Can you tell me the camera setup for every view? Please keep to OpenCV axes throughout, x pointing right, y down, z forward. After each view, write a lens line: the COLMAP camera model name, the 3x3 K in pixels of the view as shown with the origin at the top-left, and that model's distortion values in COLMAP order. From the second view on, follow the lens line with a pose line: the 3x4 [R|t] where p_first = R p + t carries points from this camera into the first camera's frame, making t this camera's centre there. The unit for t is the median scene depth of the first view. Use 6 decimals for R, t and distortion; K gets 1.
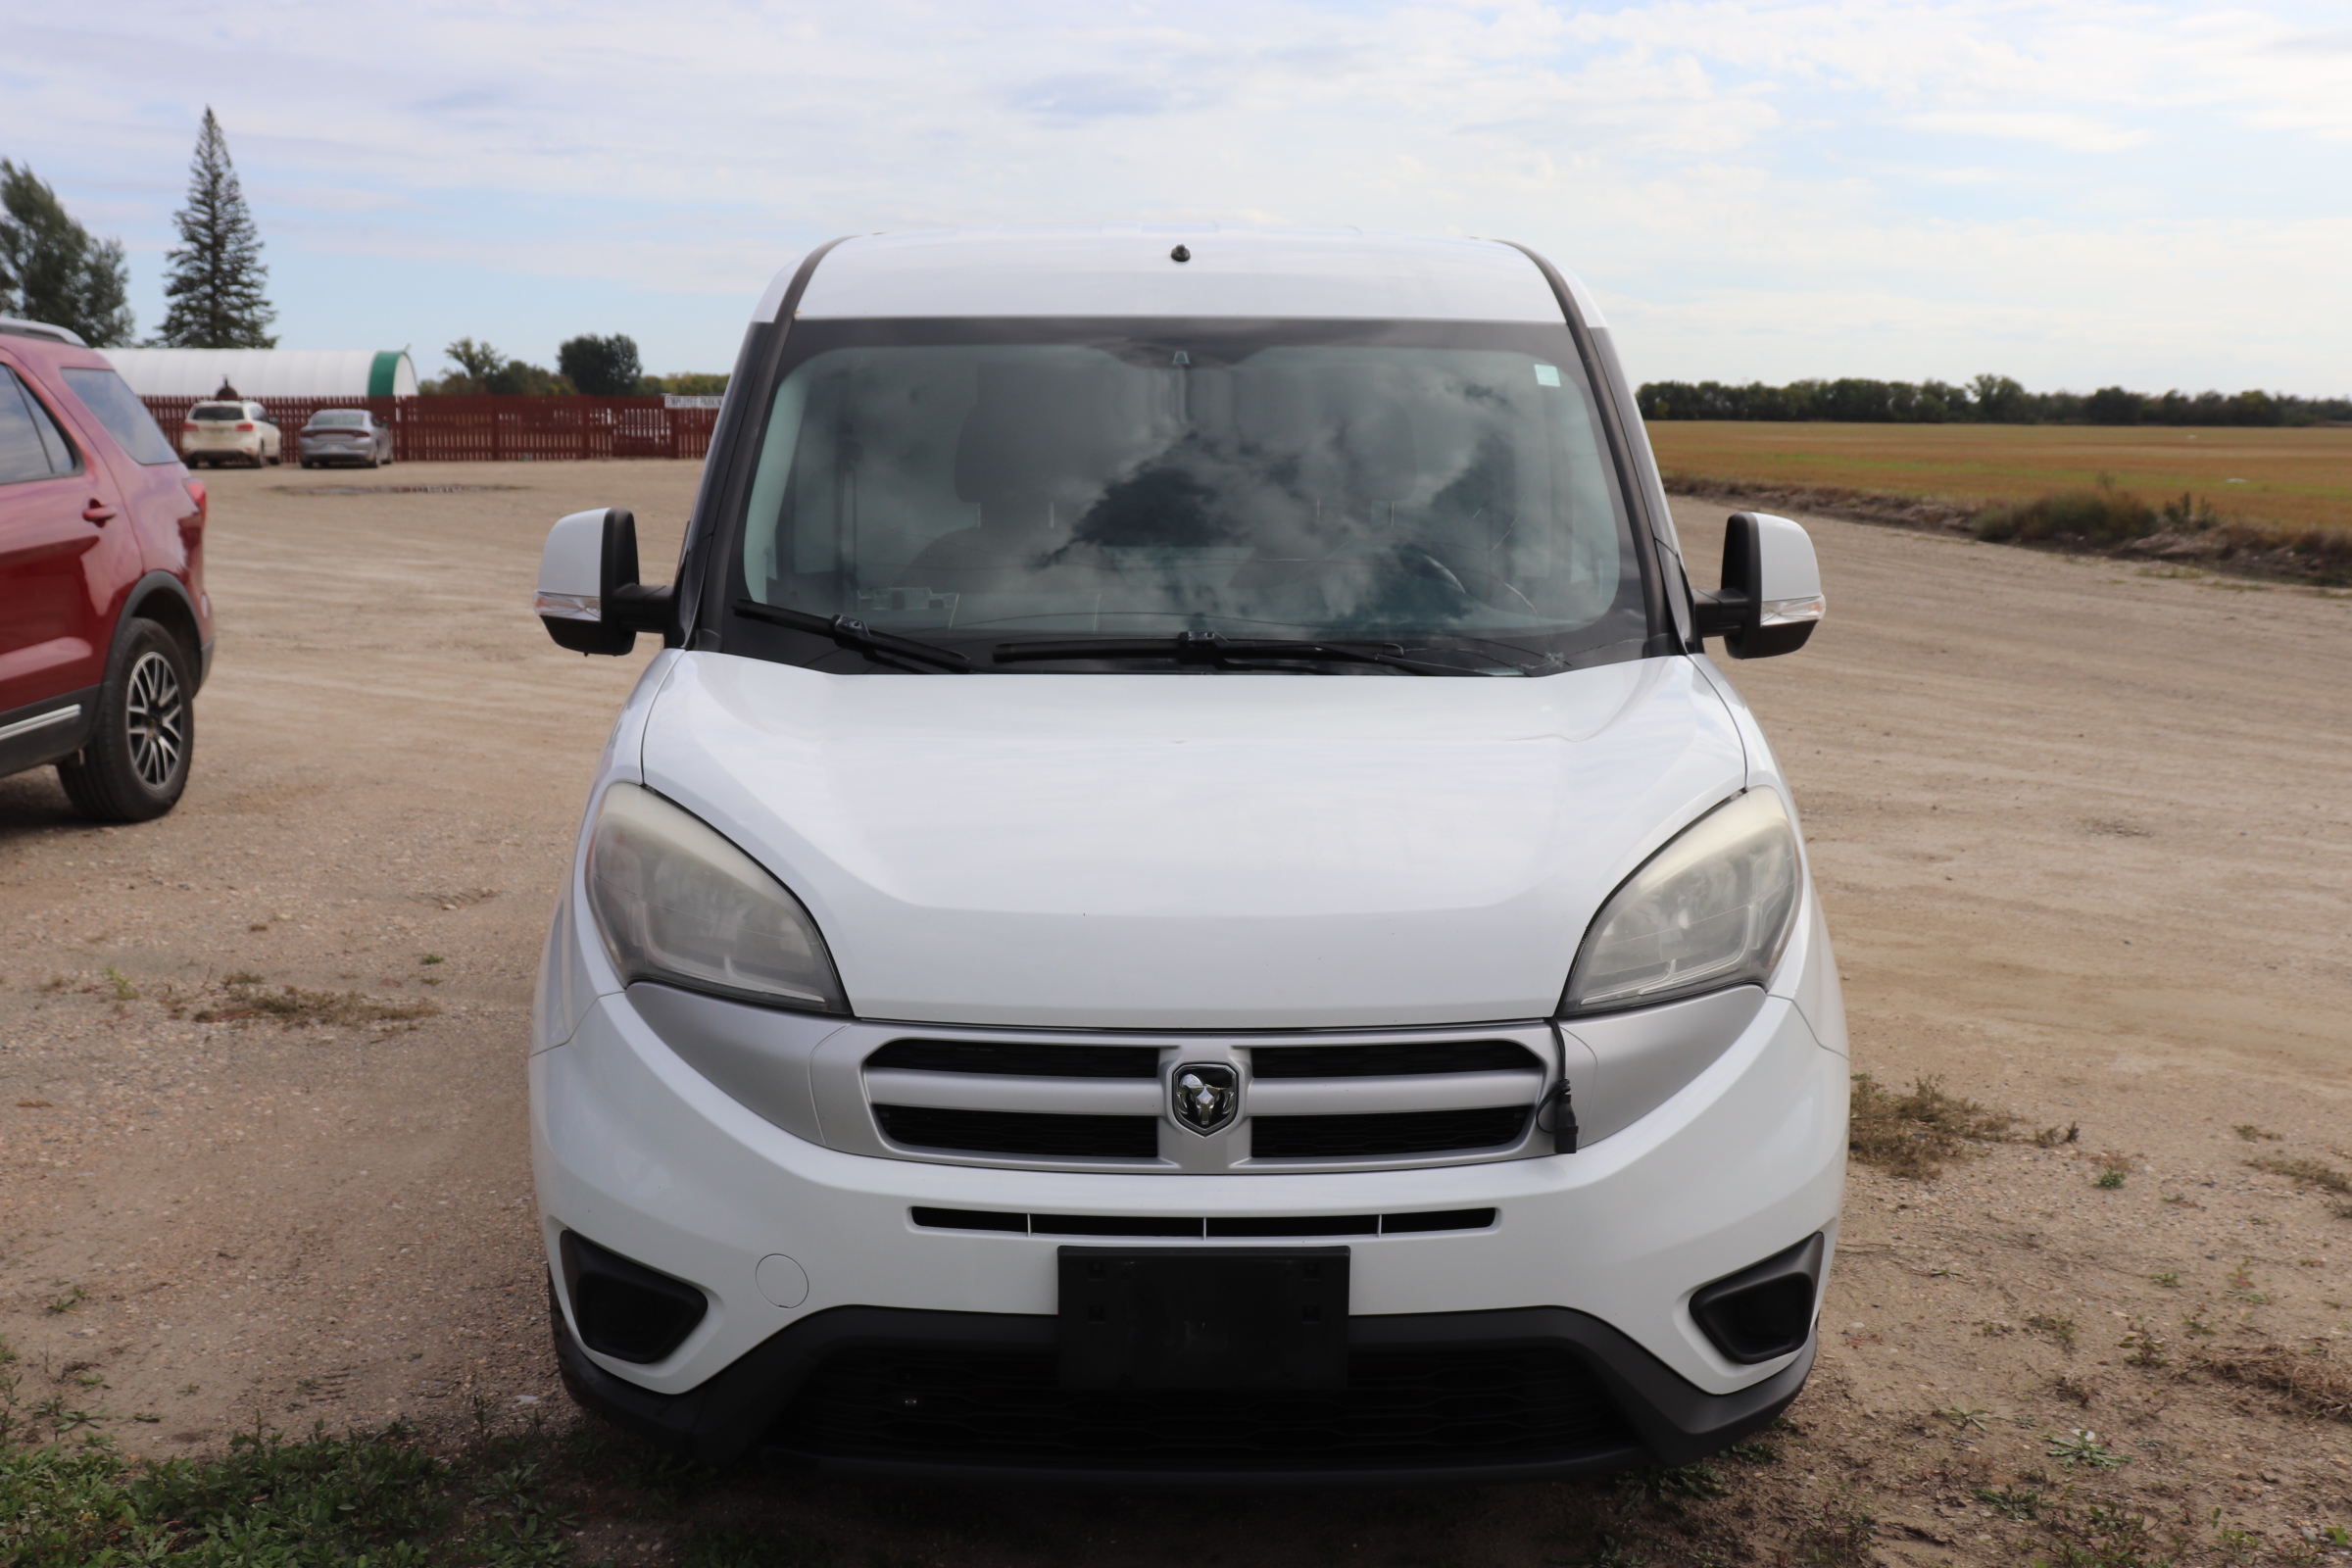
lens RADIAL K [[2383.4, 0, 1176.0], [0, 2383.4, 784.0], [0, 0, 1]] dist [0.003058, 0.015095]
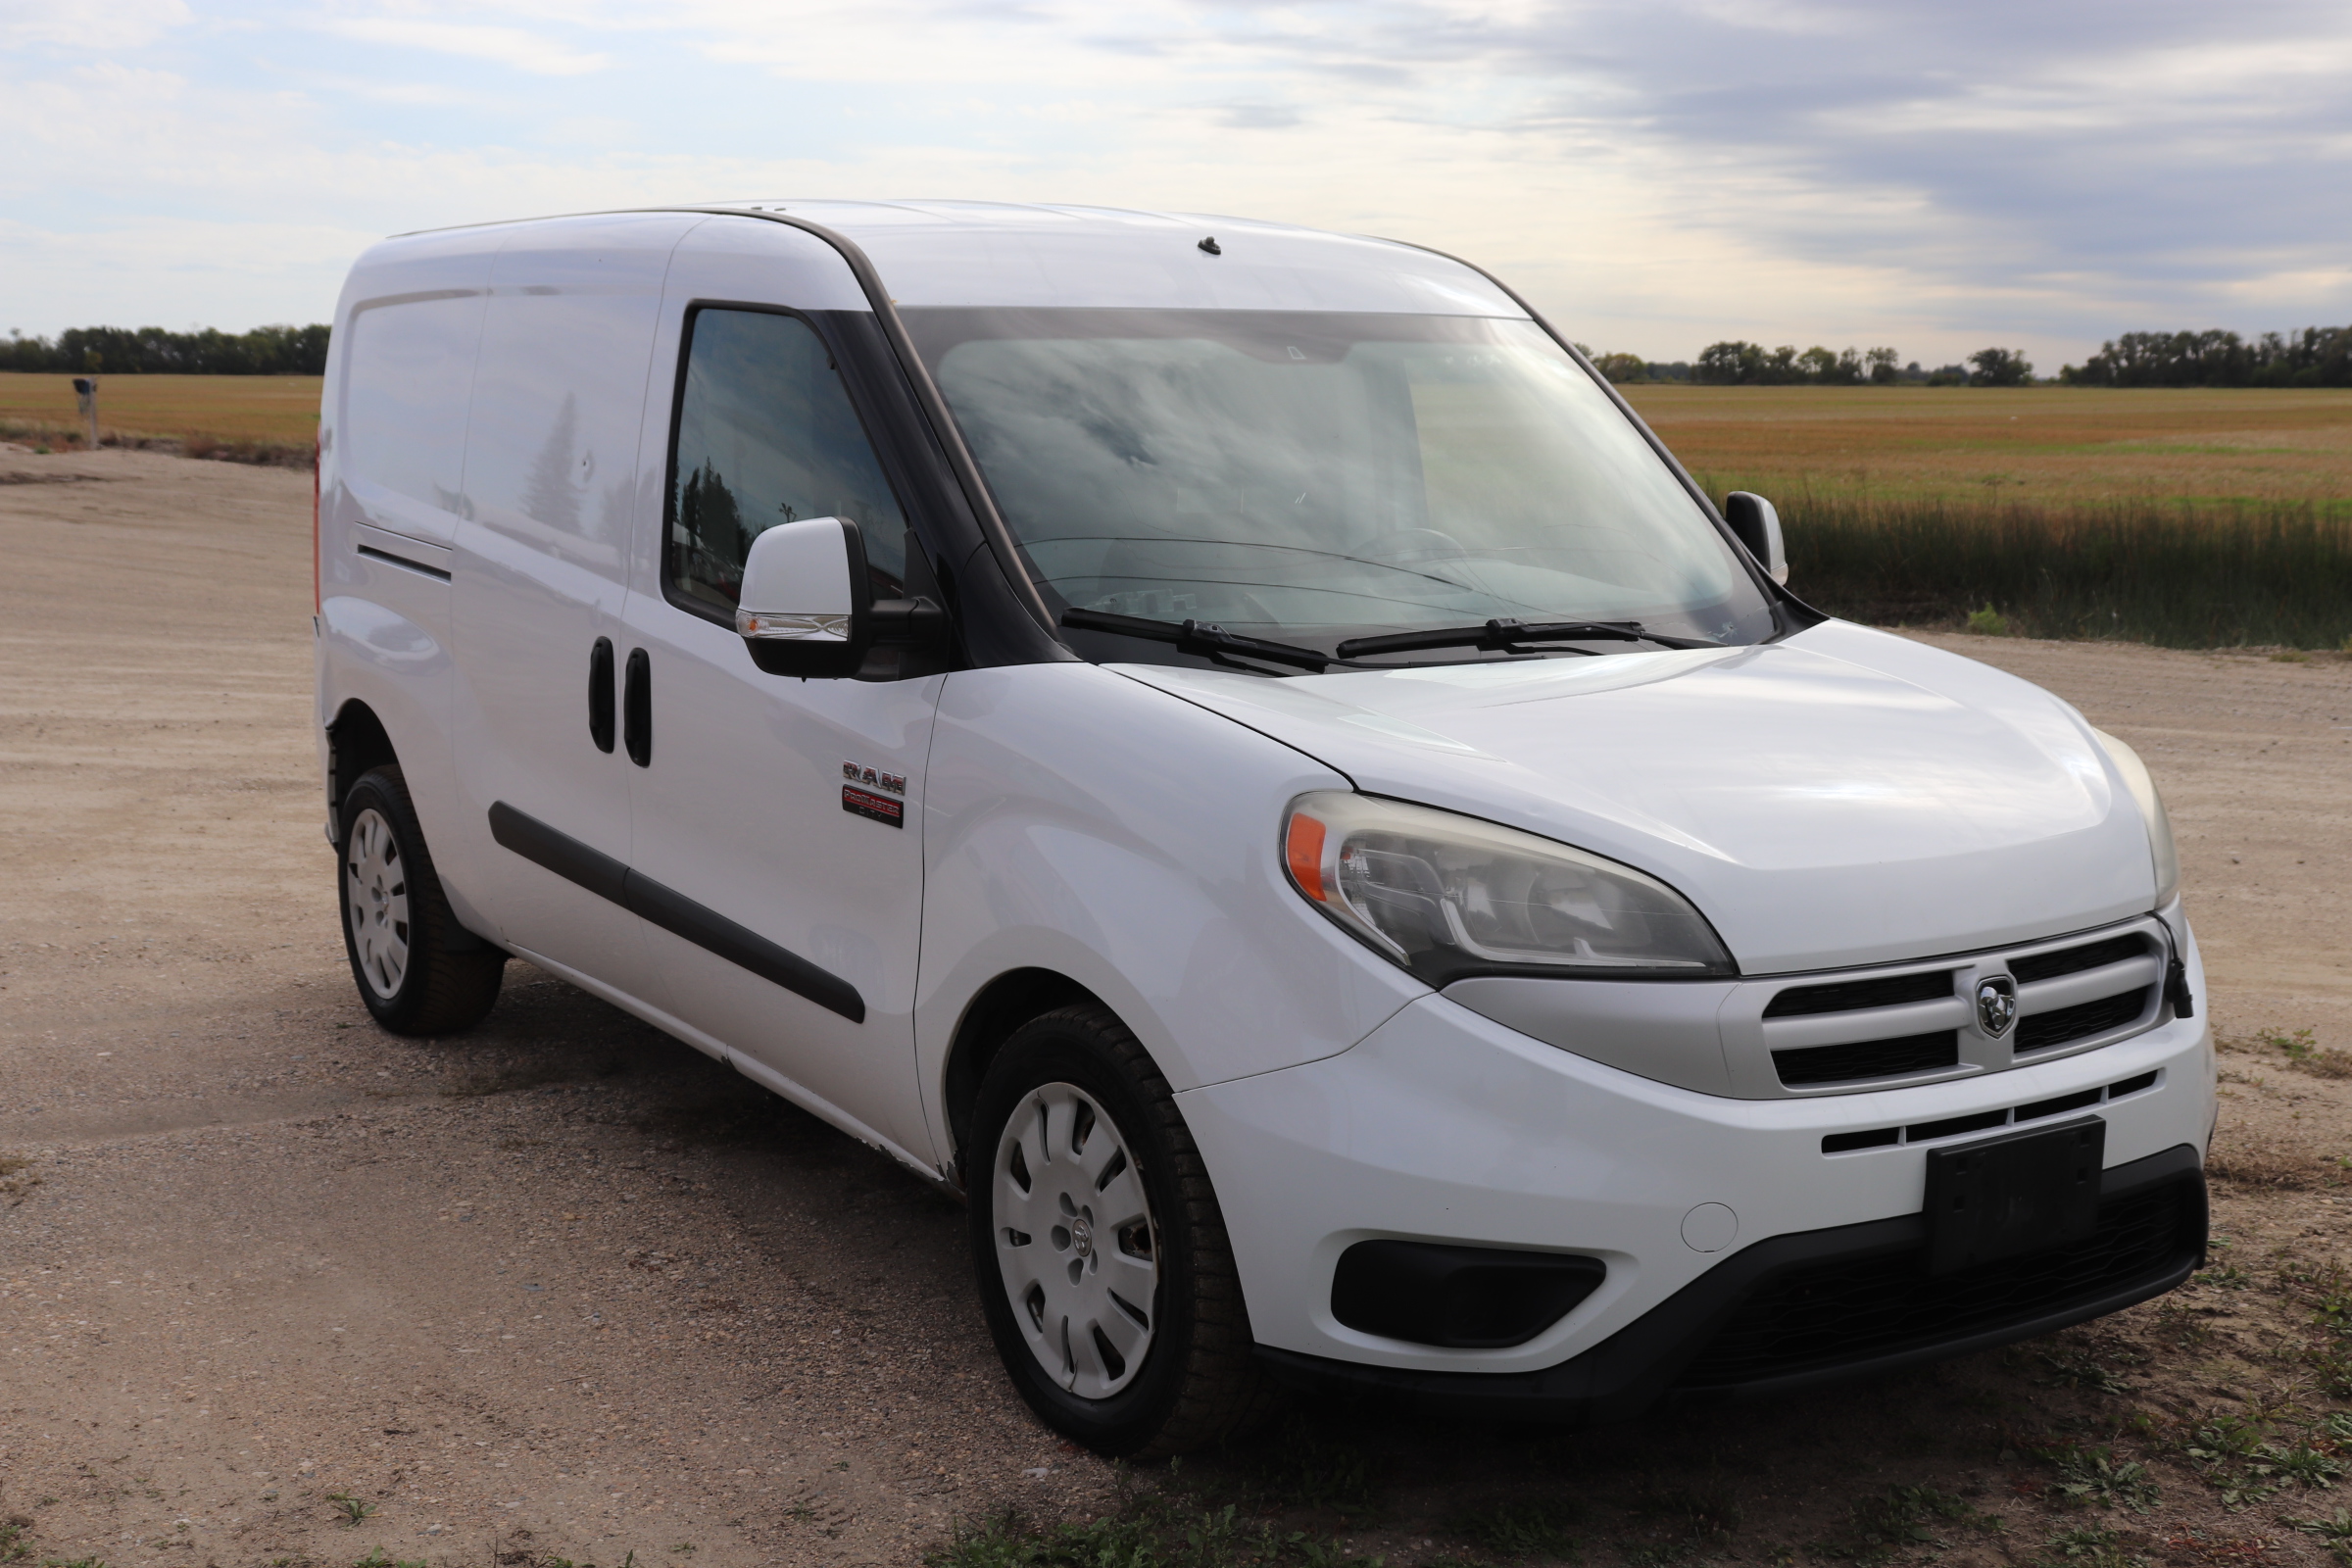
lens RADIAL K [[2769.7, 0, 1176.0], [0, 2769.7, 784.0], [0, 0, 1]] dist [0.018566, 0.010541]
pose [[0.847329, -0.081757, 0.524737, -1.019848], [0.083979, 0.996274, 0.019619, -0.035939], [-0.524386, 0.027443, 0.851038, 0.055096]]
